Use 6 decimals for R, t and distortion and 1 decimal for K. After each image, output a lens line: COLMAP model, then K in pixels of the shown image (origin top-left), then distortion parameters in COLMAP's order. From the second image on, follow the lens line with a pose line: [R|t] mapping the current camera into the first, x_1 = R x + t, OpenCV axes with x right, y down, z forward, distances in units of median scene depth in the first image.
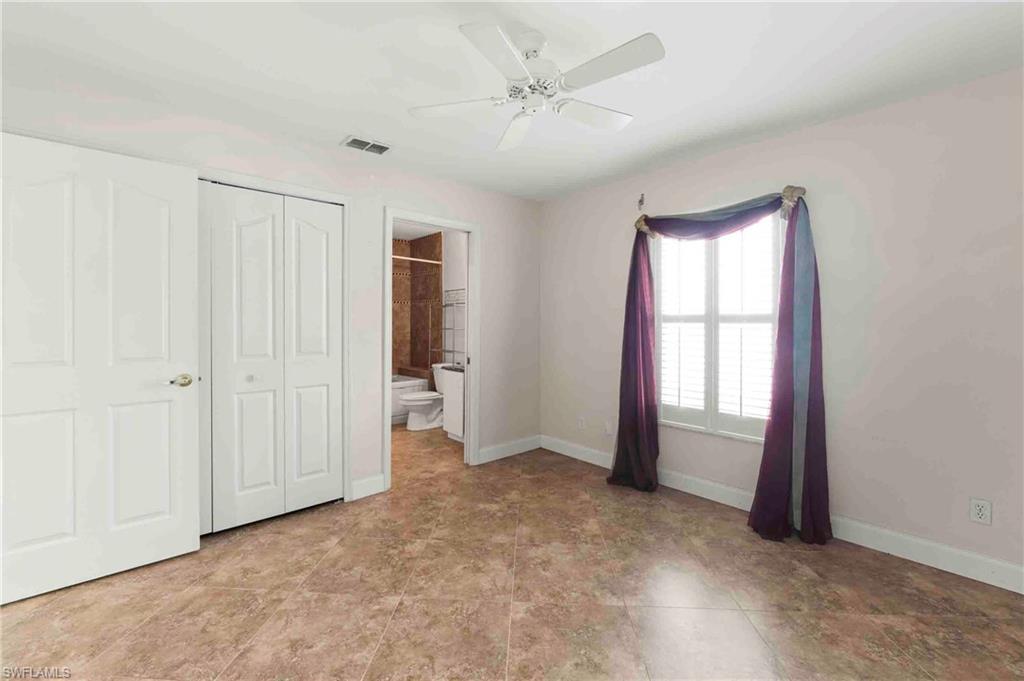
lens RADIAL K [[421.6, 0, 506.7], [0, 421.6, 333.6], [0, 0, 1]] dist [-0.007876, 0.000789]
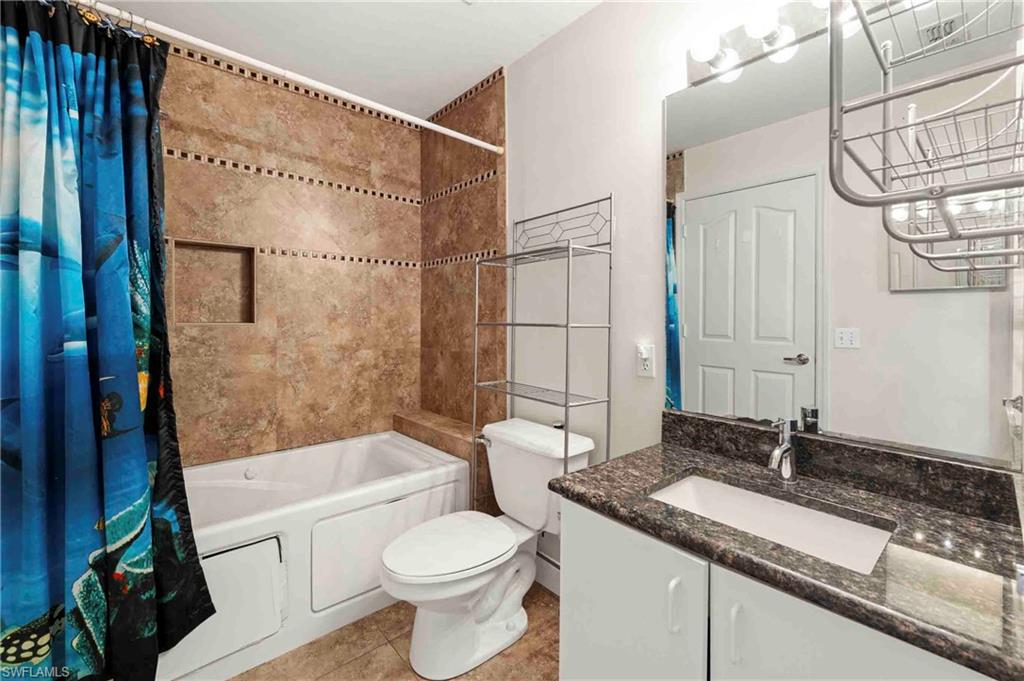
lens RADIAL K [[421.6, 0, 512.4], [0, 421.6, 329.8], [0, 0, 1]] dist [-0.007876, 0.000789]
pose [[0.999963, 0.003601, -0.007834, -0.141624], [-0.003562, 0.999981, 0.004985, -0.008455], [0.007852, -0.004957, 0.999957, 0.613152]]
